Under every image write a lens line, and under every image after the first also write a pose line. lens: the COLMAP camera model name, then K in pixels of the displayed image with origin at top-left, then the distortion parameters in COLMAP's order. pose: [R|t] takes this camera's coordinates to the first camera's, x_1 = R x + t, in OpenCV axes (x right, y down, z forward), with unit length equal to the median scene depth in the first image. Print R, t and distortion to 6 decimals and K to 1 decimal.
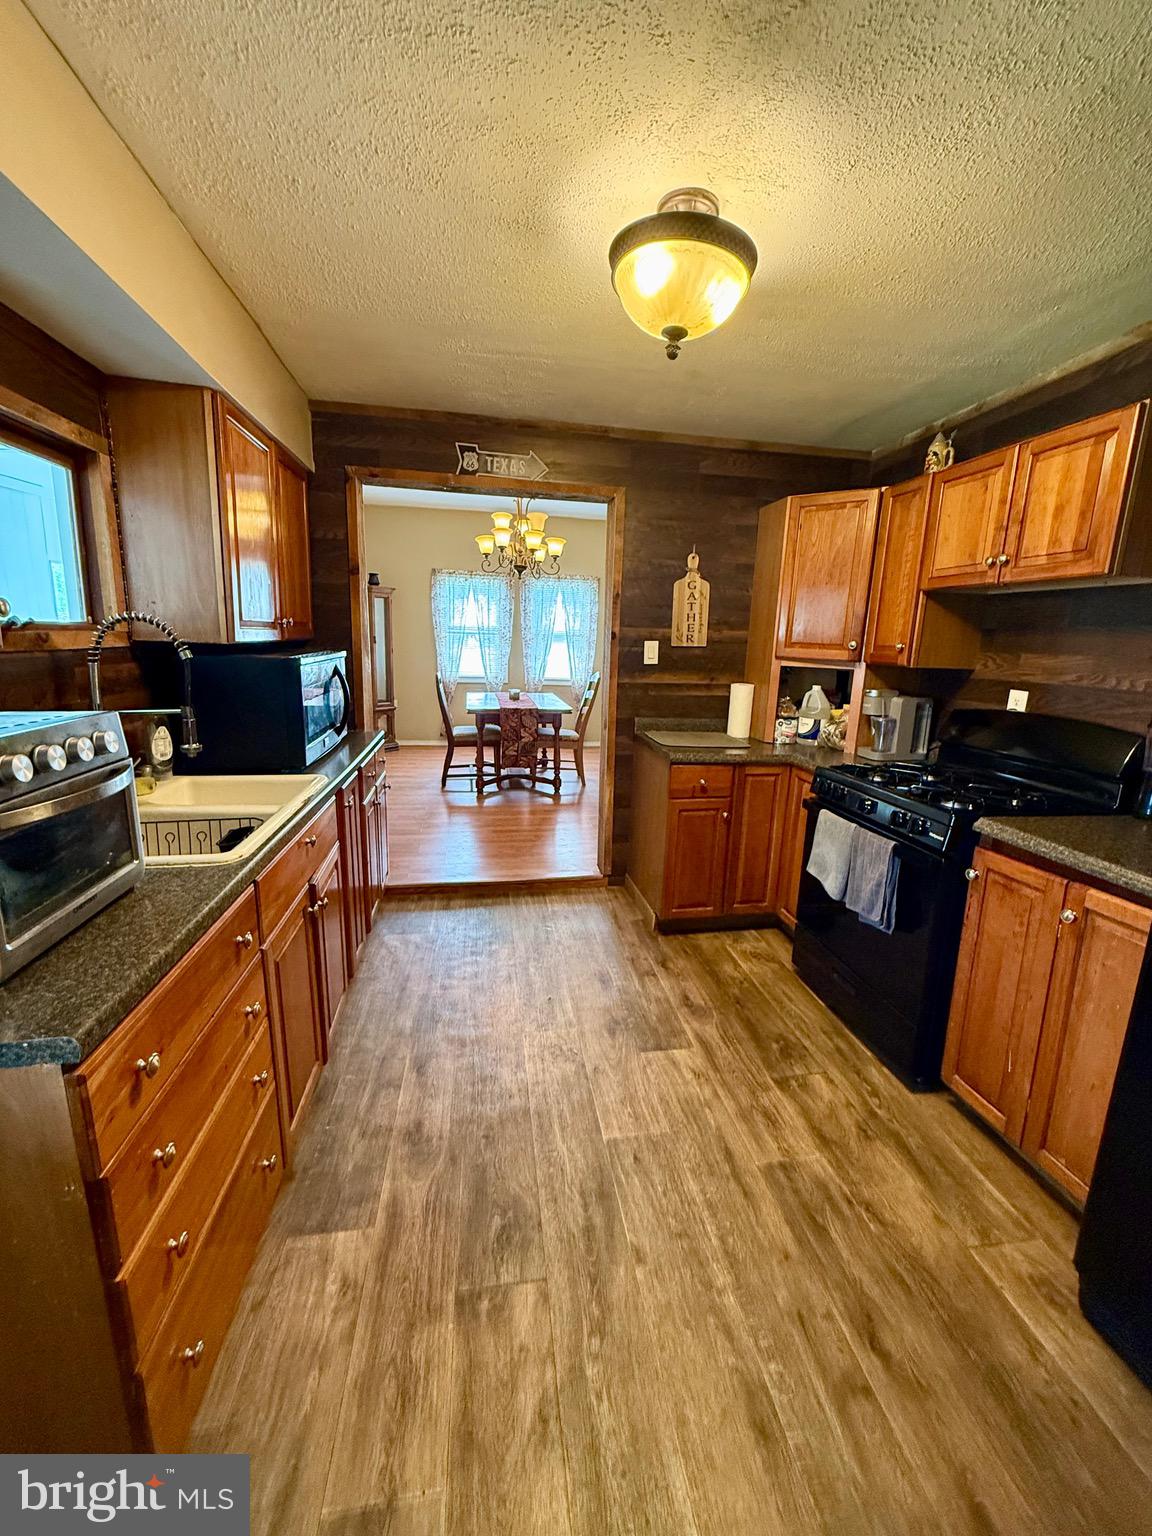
lens RADIAL K [[612.3, 0, 574.8], [0, 612.3, 761.4], [0, 0, 1]] dist [-0.001656, 0.000089]
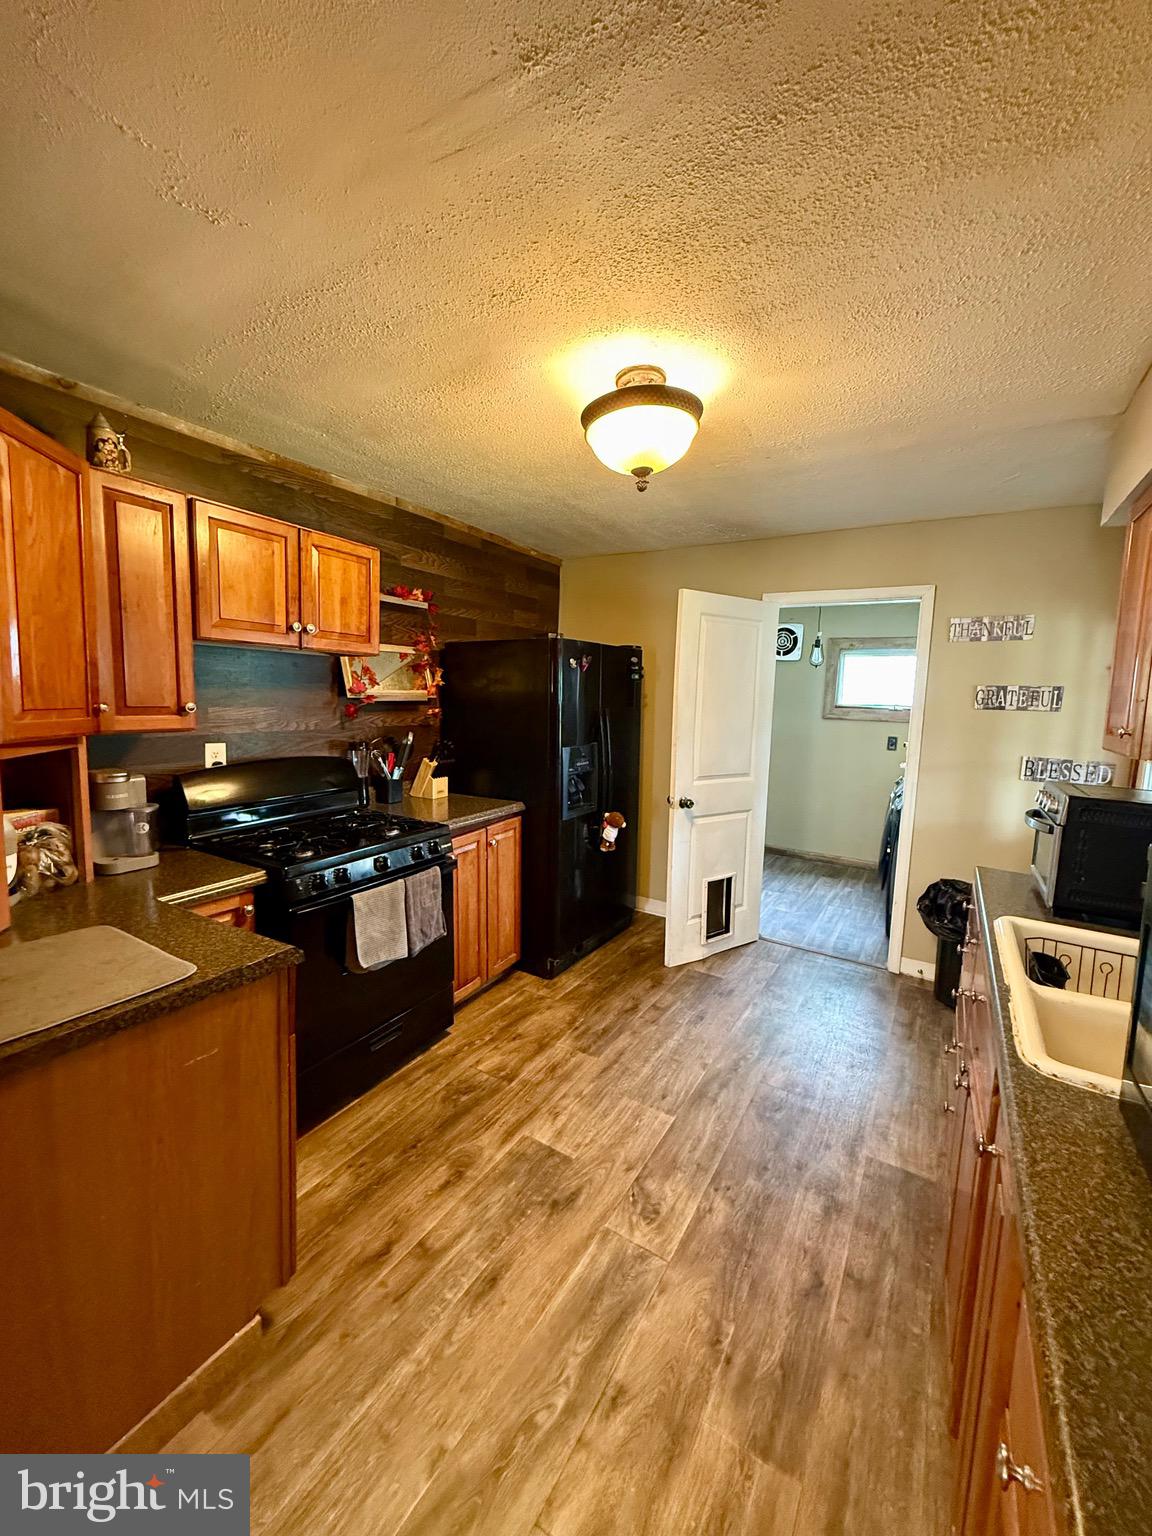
lens RADIAL K [[612.3, 0, 574.4], [0, 612.3, 763.9], [0, 0, 1]] dist [-0.001656, 0.000089]
pose [[-0.763879, -0.126105, 0.632920, -0.469343], [0.076856, 0.955968, 0.283229, -0.416450], [-0.640767, 0.264996, -0.720551, 1.746756]]
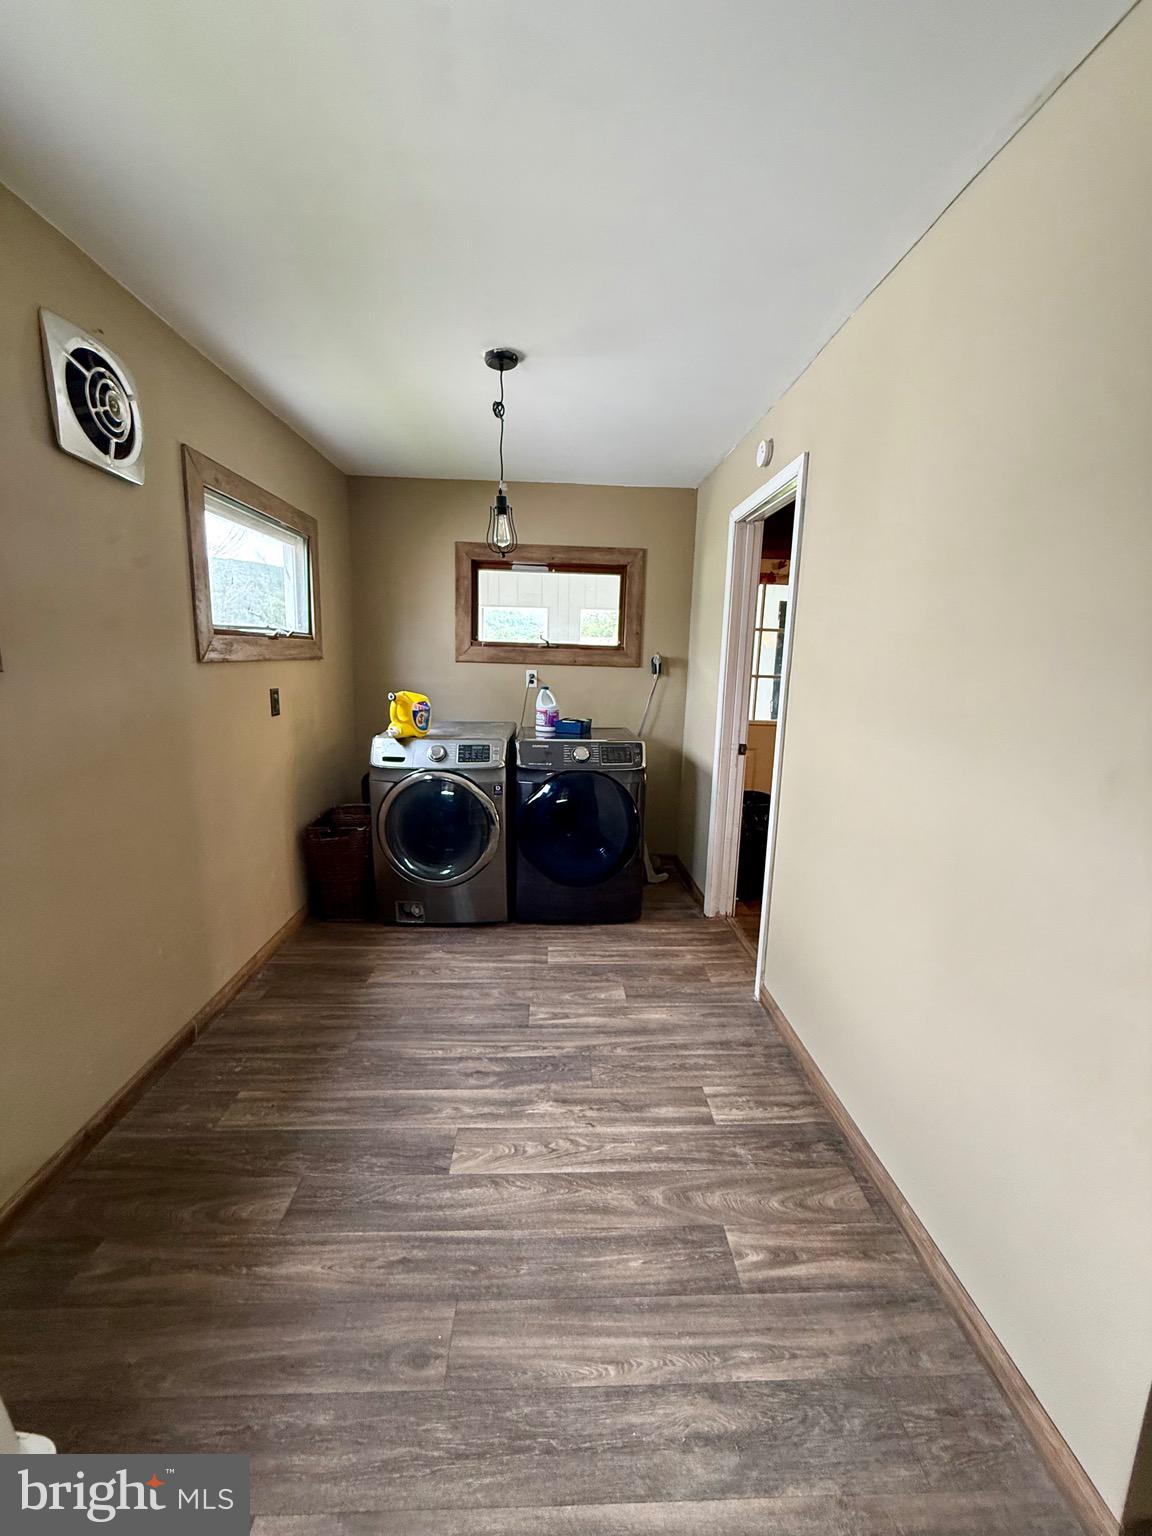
lens RADIAL K [[612.3, 0, 577.7], [0, 612.3, 766.9], [0, 0, 1]] dist [-0.001656, 0.000089]
pose [[-0.106352, 0.149265, -0.983061, 1.659443], [-0.224870, 0.959443, 0.170006, 0.154778], [0.968567, 0.239141, -0.068473, -0.463913]]
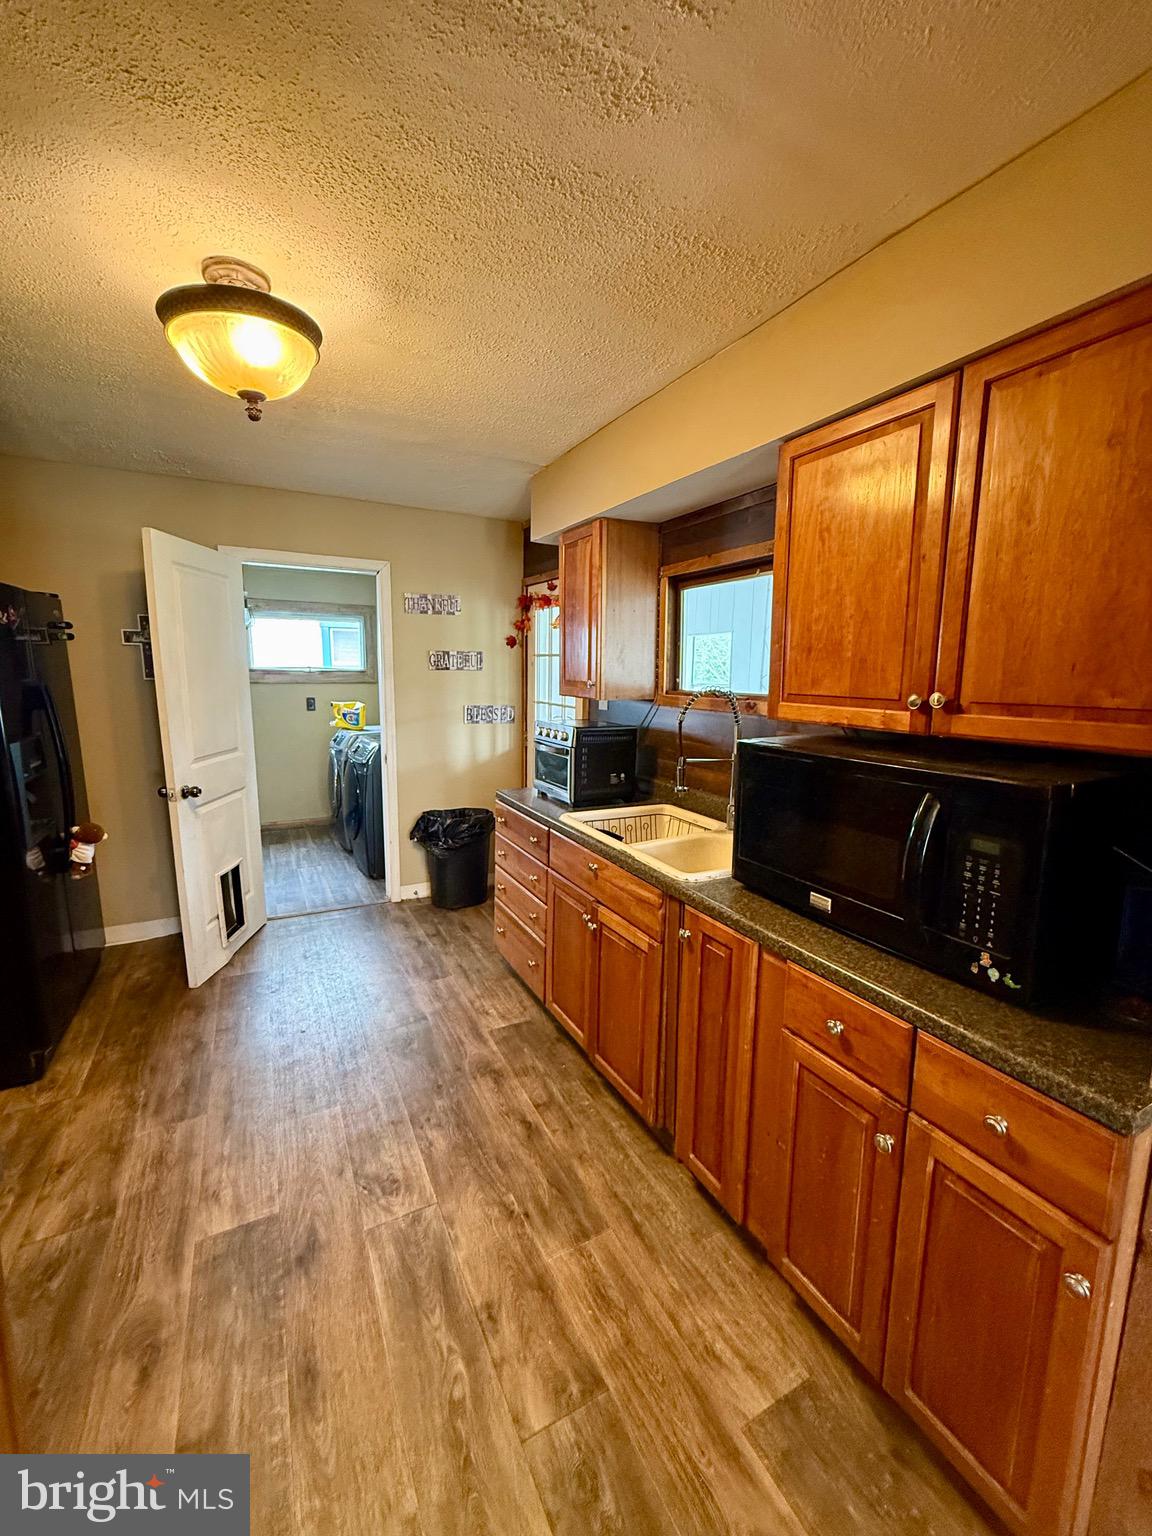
lens RADIAL K [[612.3, 0, 578.5], [0, 612.3, 764.2], [0, 0, 1]] dist [-0.001656, 0.000089]
pose [[-0.941566, 0.009666, -0.336689, 0.002618], [-0.107462, 0.938730, 0.327472, -0.431118], [0.319225, 0.344518, -0.882838, 1.881215]]
